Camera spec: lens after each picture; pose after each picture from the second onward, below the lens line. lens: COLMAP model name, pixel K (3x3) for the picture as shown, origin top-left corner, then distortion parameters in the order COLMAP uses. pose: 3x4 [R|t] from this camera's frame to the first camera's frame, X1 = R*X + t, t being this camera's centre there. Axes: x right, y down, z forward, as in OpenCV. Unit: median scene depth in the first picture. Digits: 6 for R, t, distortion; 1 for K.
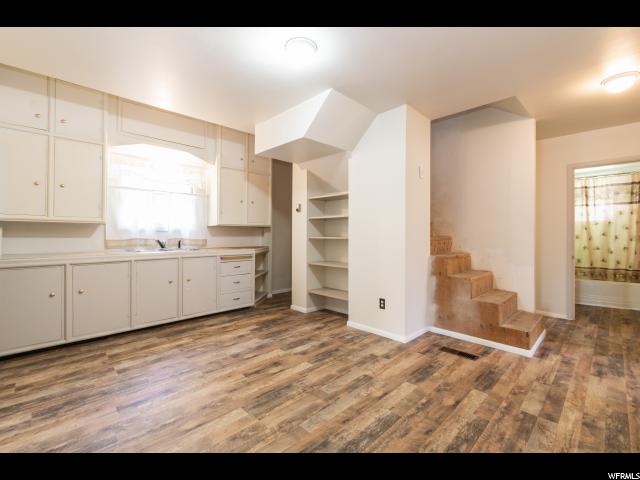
lens RADIAL K [[284.9, 0, 312.0], [0, 284.9, 231.3], [0, 0, 1]] dist [0.001943, -0.001450]
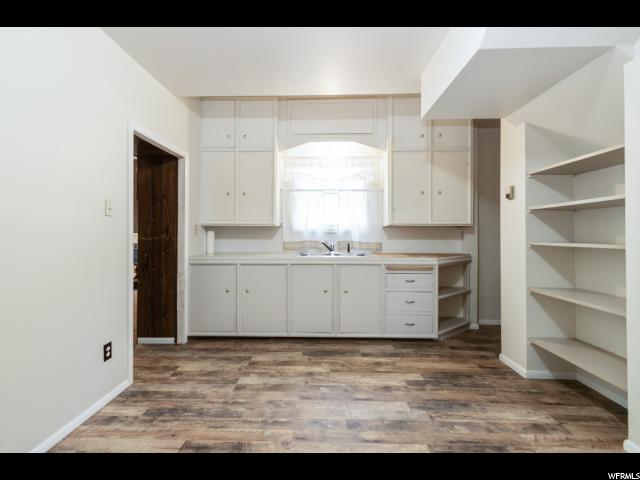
lens RADIAL K [[284.9, 0, 312.0], [0, 284.9, 231.3], [0, 0, 1]] dist [0.001943, -0.001450]
pose [[0.702535, -0.009037, -0.711592, 0.094692], [0.007063, 0.999959, -0.005726, -0.001599], [0.711614, -0.001003, 0.702570, 0.337162]]
